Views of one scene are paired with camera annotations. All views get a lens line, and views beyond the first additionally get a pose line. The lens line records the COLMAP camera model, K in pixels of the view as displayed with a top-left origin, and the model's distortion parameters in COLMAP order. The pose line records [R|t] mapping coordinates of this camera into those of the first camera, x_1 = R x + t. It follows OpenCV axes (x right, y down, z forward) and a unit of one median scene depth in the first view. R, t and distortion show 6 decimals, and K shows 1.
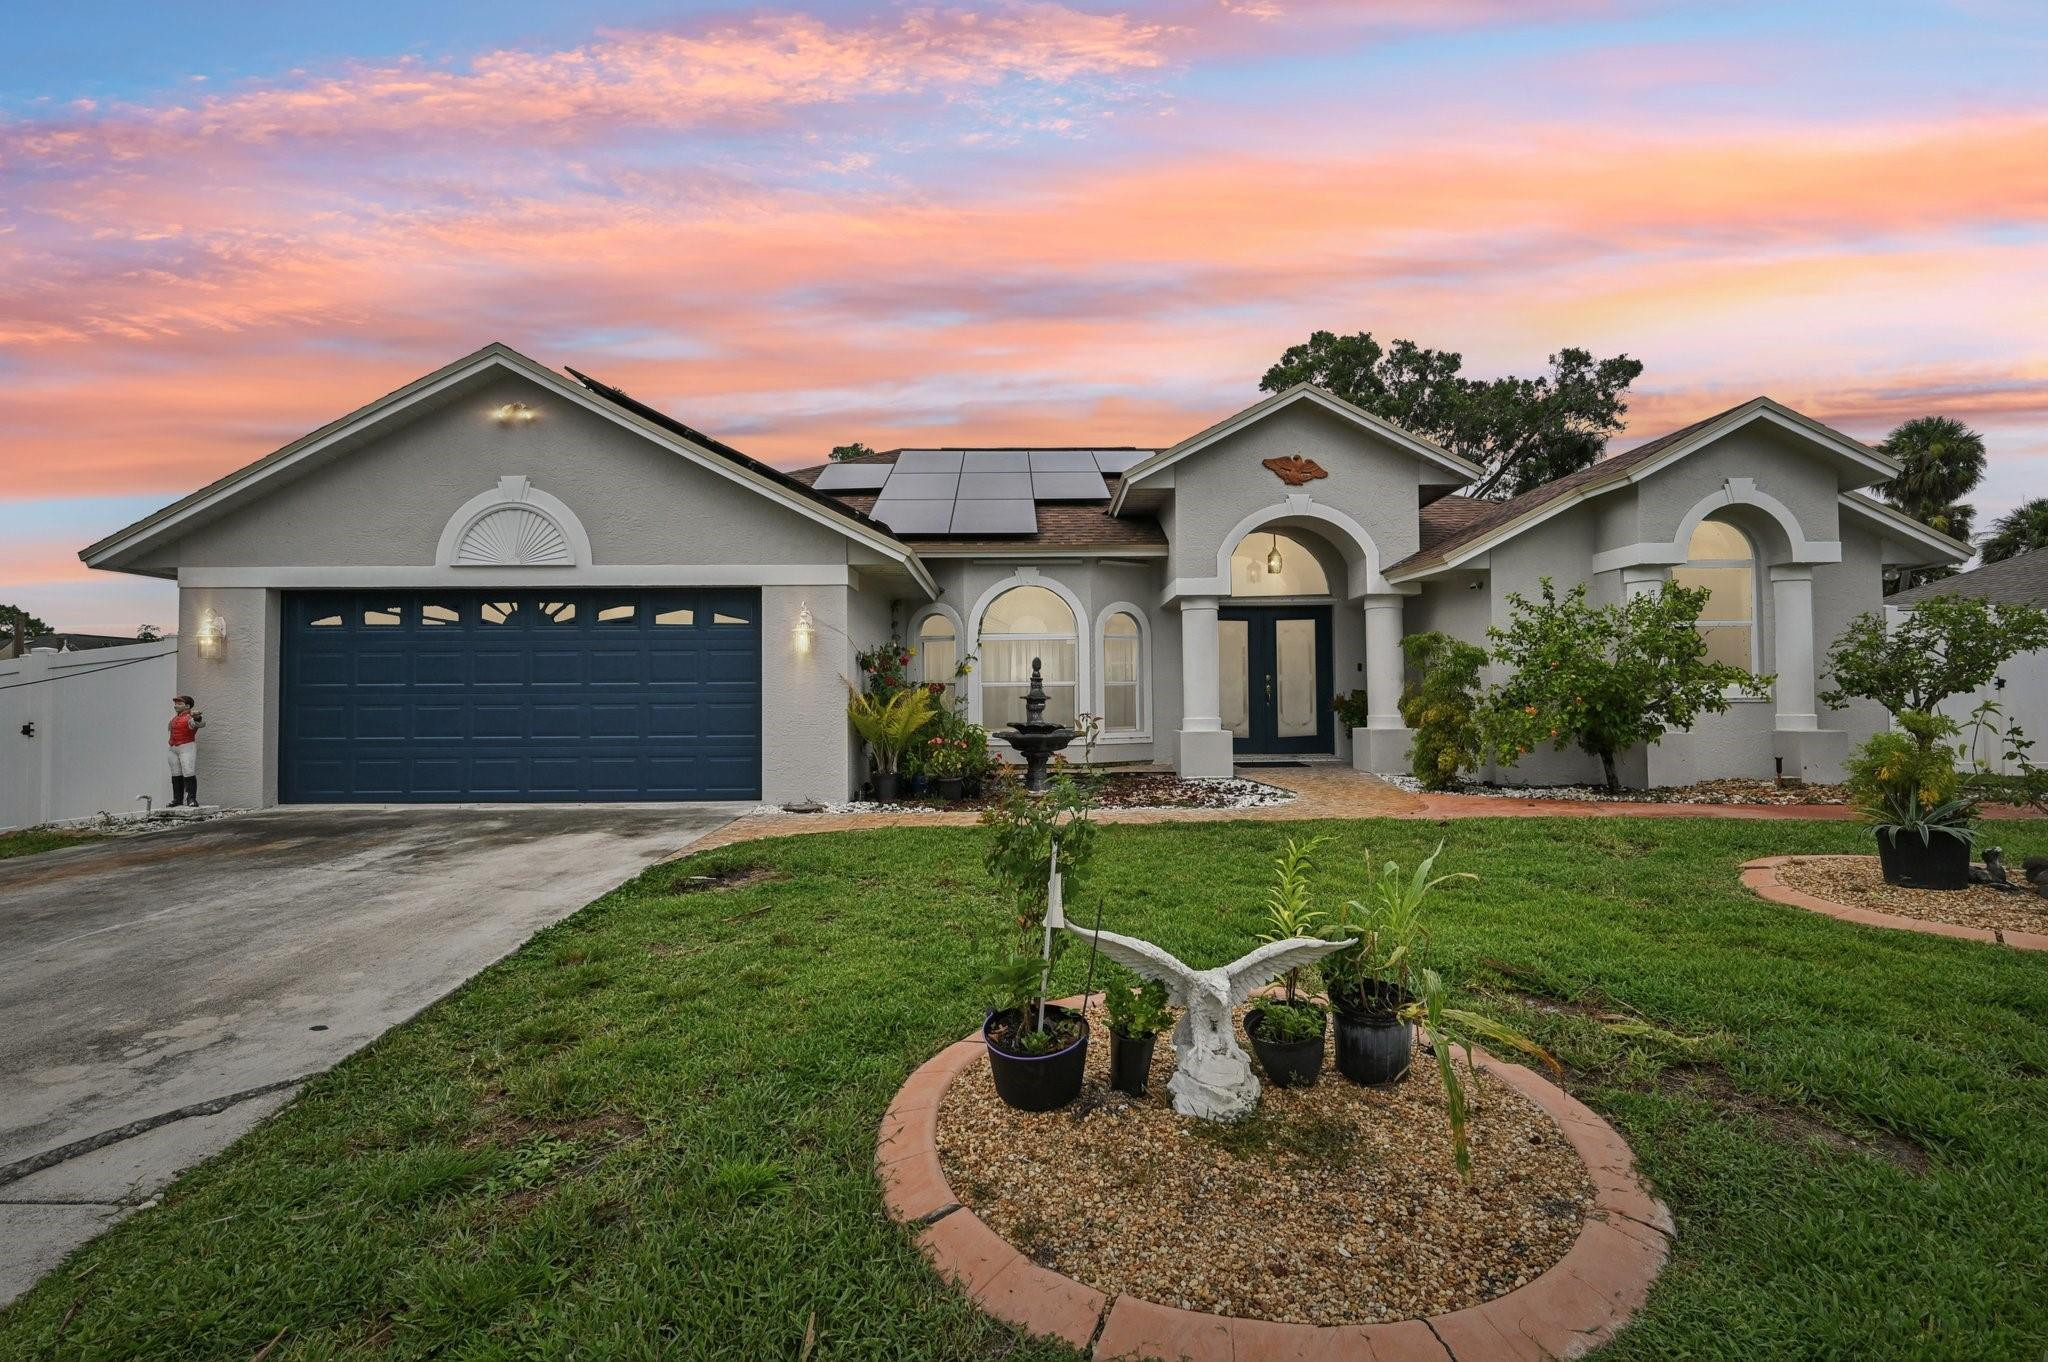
lens RADIAL K [[913.3, 0, 1031.4], [0, 913.3, 658.5], [0, 0, 1]] dist [-0.001231, 0.000067]
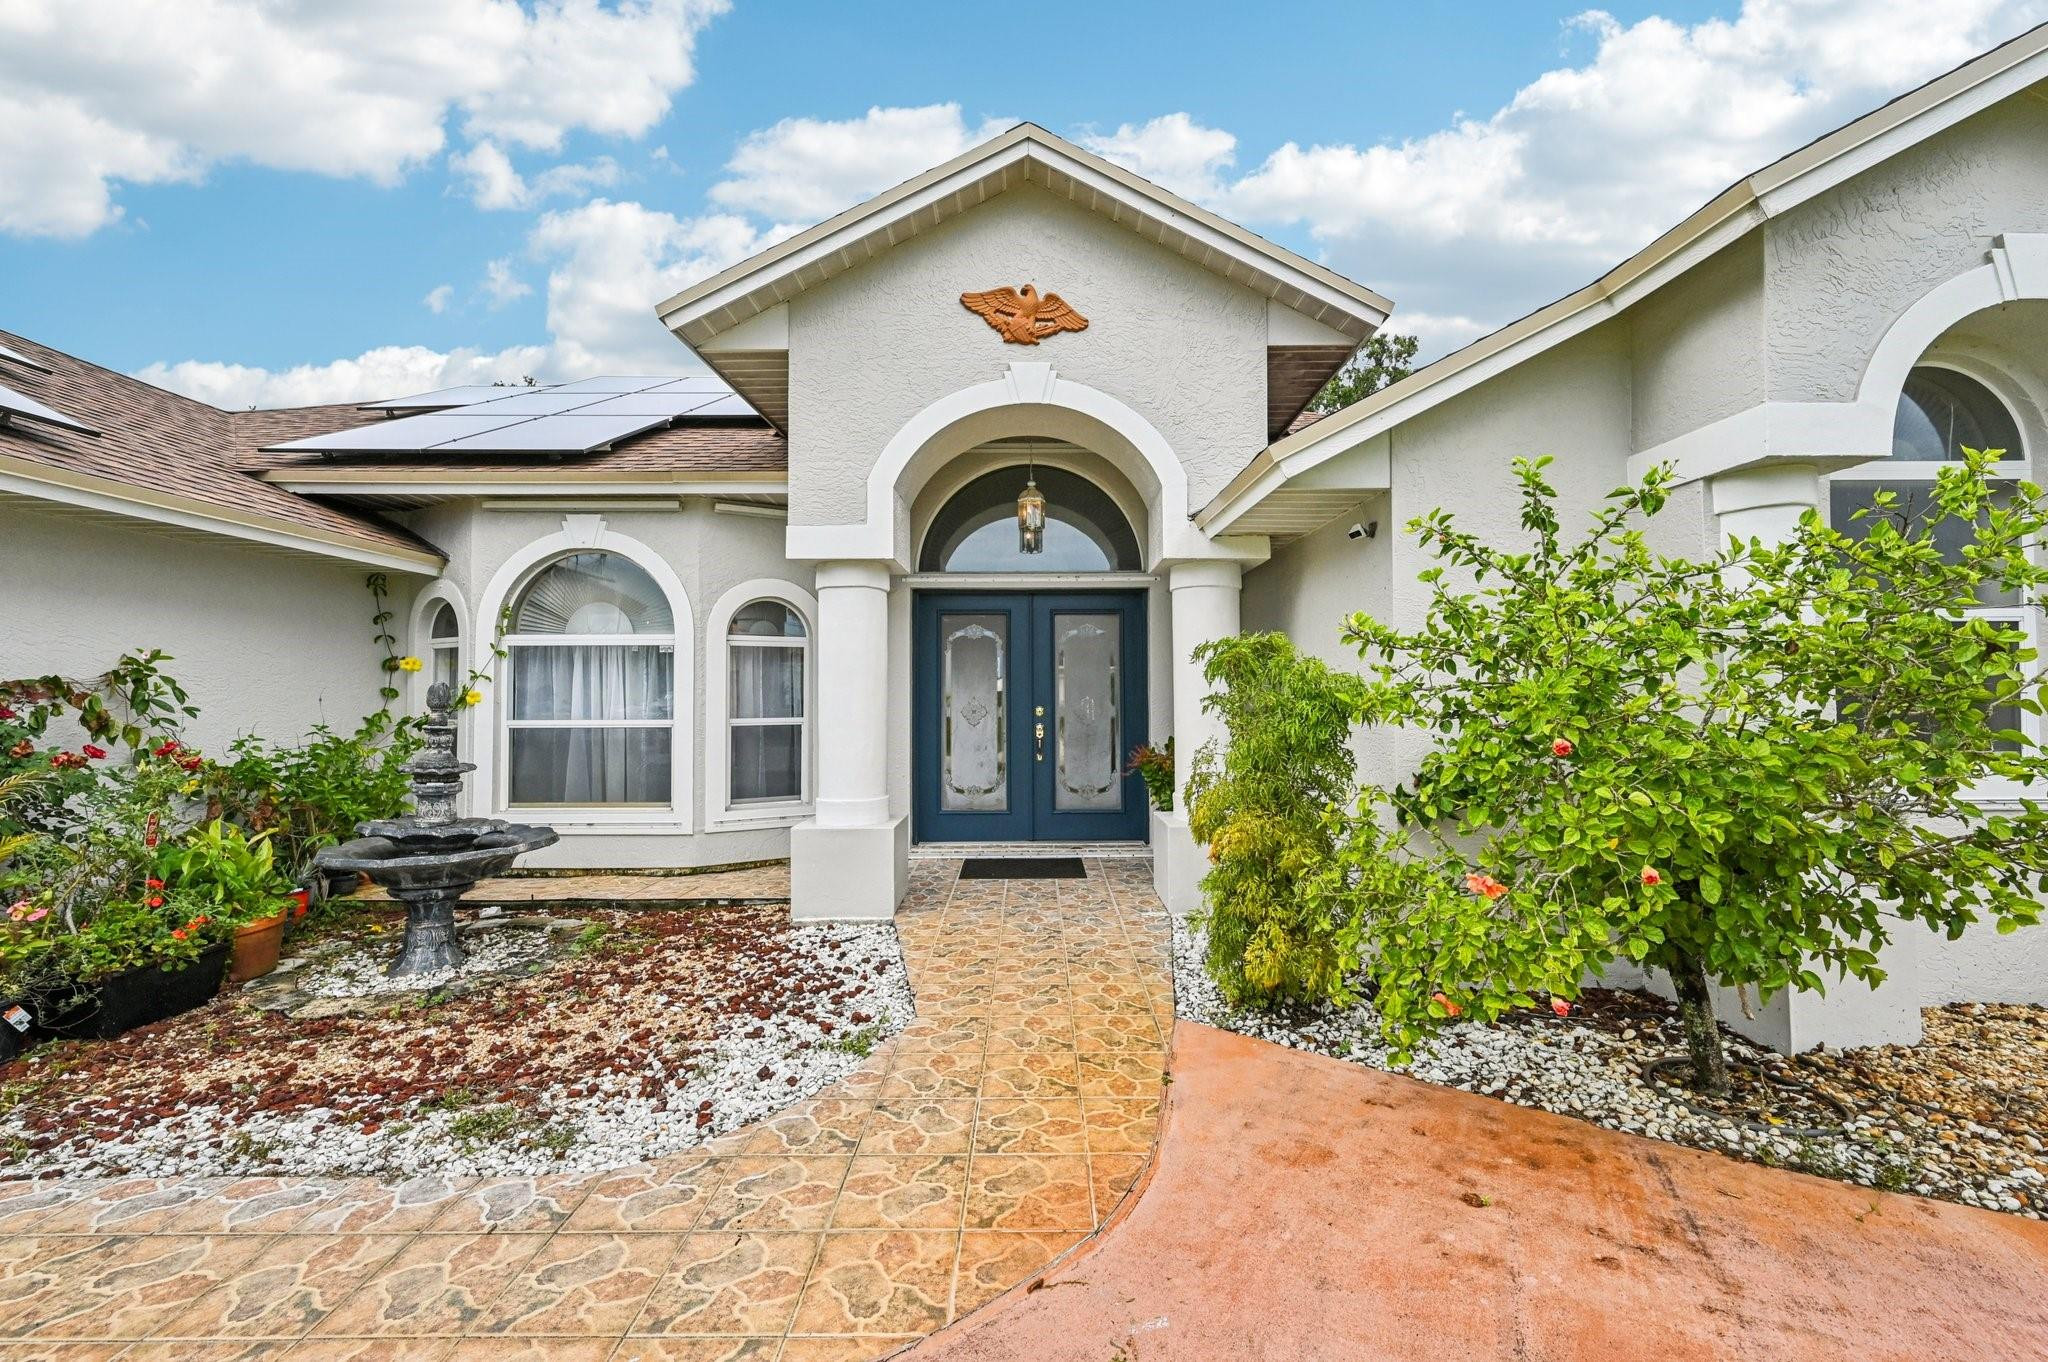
lens RADIAL K [[824.5, 0, 1025.8], [0, 824.5, 670.6], [0, 0, 1]] dist [0.002116, 0.000119]
pose [[0.999870, 0.006082, -0.014910, 0.367818], [-0.005921, 0.999924, 0.010842, -0.016394], [0.014975, -0.010752, 0.999830, 0.664886]]
